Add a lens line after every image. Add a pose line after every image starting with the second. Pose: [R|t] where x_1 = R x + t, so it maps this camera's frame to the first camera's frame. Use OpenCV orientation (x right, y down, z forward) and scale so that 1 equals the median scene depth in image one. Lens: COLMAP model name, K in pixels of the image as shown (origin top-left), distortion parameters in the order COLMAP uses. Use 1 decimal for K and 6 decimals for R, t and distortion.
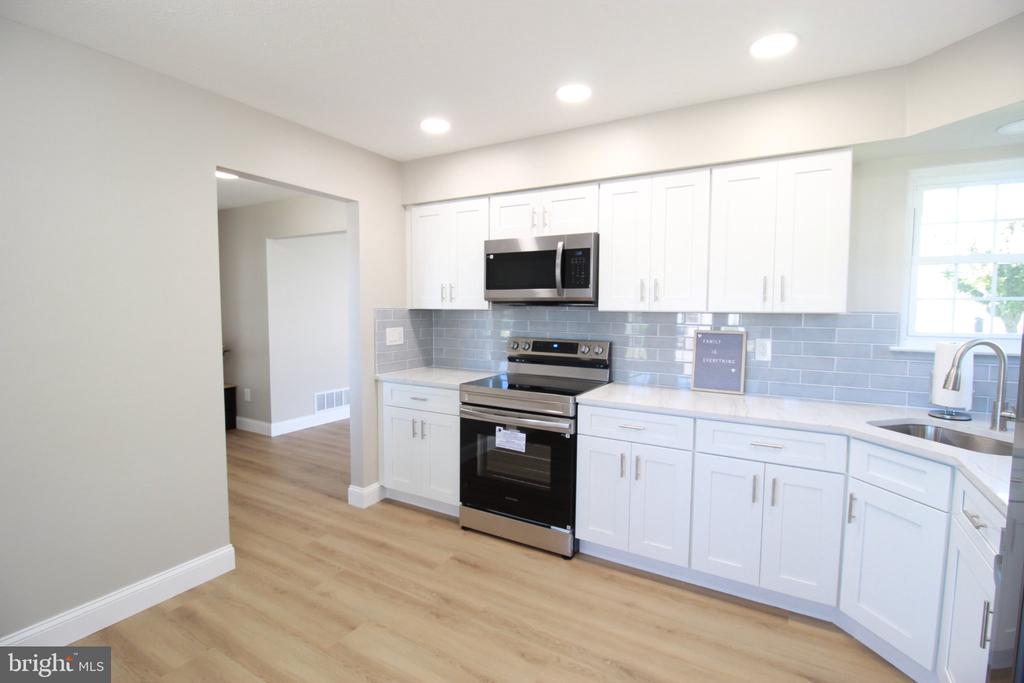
lens RADIAL K [[474.9, 0, 514.1], [0, 474.9, 336.8], [0, 0, 1]] dist [-0.002656, -0.010502]
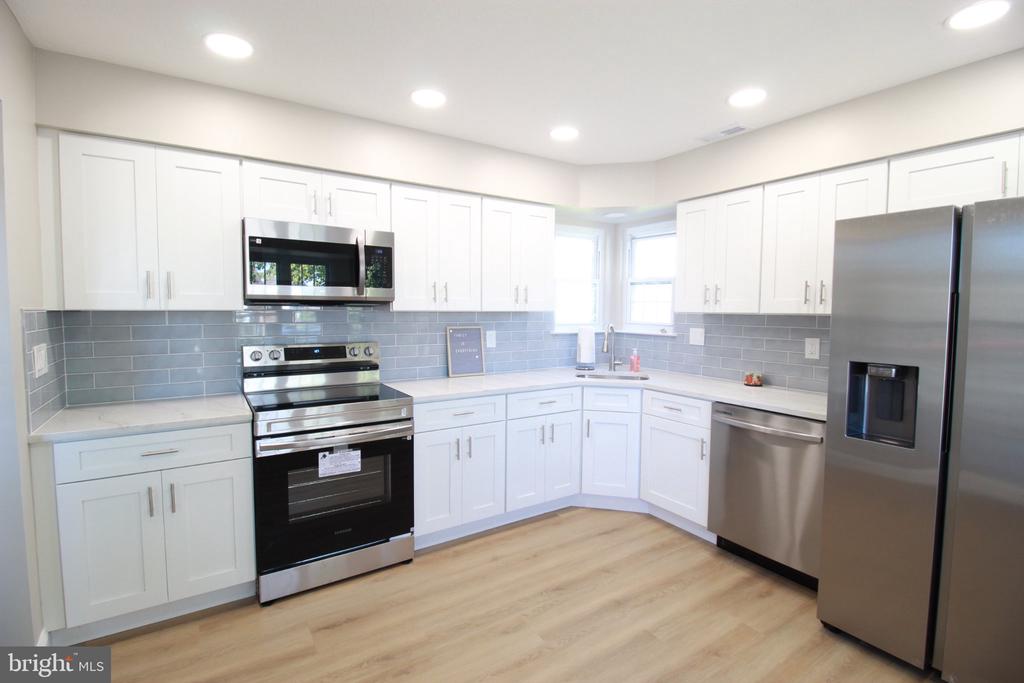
lens RADIAL K [[474.9, 0, 514.1], [0, 474.9, 335.9], [0, 0, 1]] dist [-0.002656, -0.010502]
pose [[0.446631, -0.055699, 0.892983, -0.616451], [0.051007, 0.998022, 0.036739, -0.026754], [-0.893263, 0.029140, 0.448589, 0.330415]]
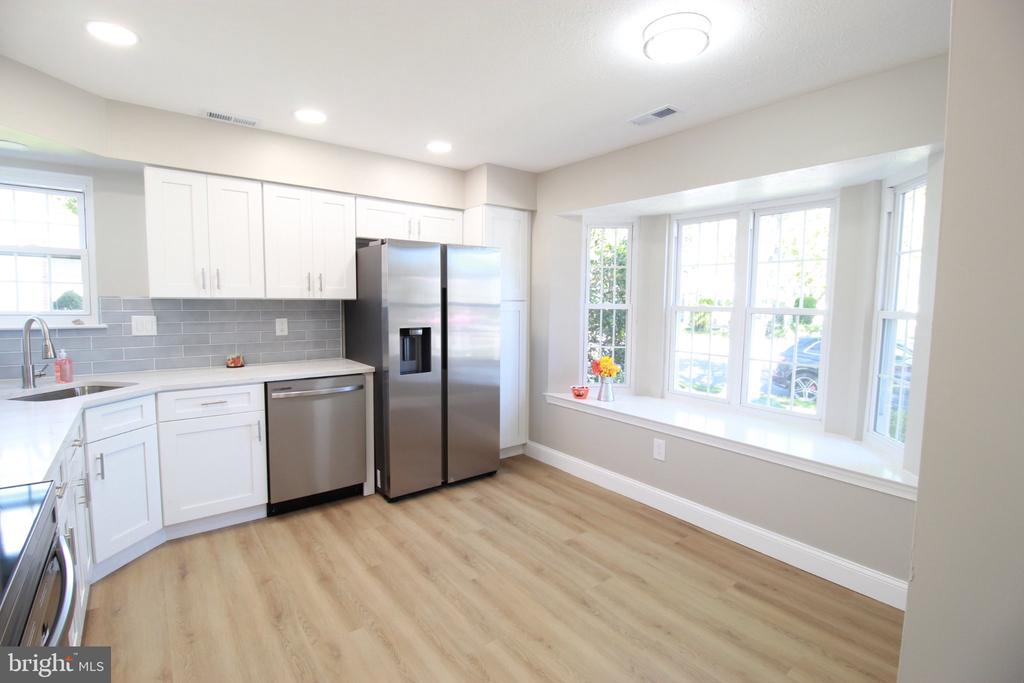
lens RADIAL K [[474.9, 0, 513.2], [0, 474.9, 337.2], [0, 0, 1]] dist [-0.002656, -0.010502]
pose [[-0.928788, -0.049865, 0.367241, -0.438809], [0.002229, 0.990138, 0.140081, -0.076321], [-0.370604, 0.130924, -0.919517, 1.148302]]
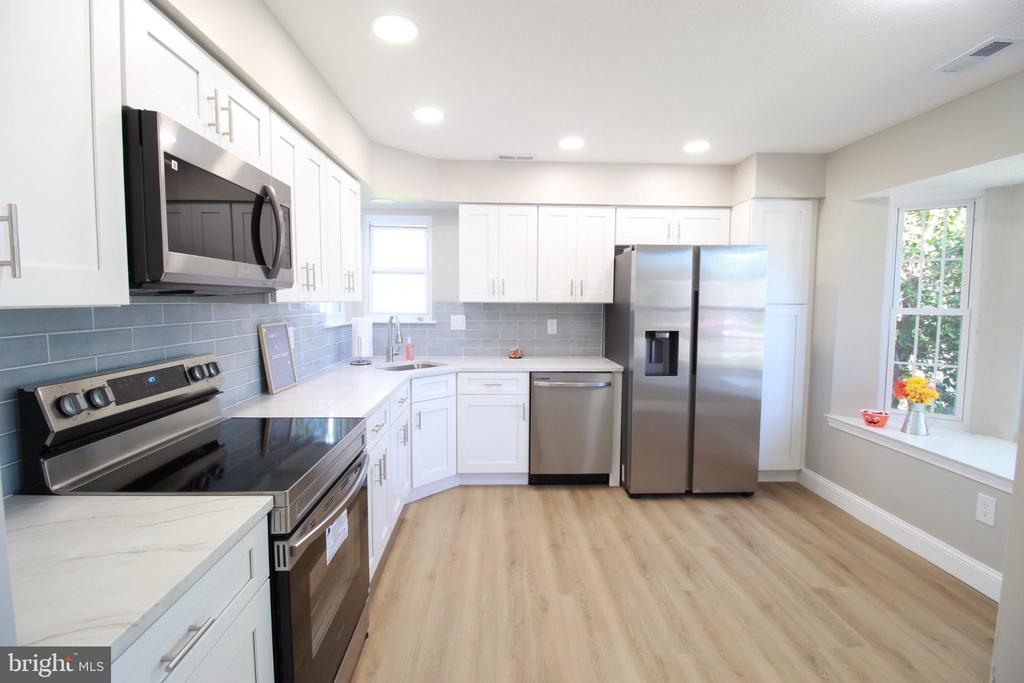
lens RADIAL K [[474.9, 0, 512.4], [0, 474.9, 336.7], [0, 0, 1]] dist [-0.002656, -0.010502]
pose [[-0.536533, -0.077767, 0.840288, -0.576380], [0.039775, 0.992308, 0.117233, -0.074738], [-0.842941, 0.096322, -0.529313, 1.100050]]
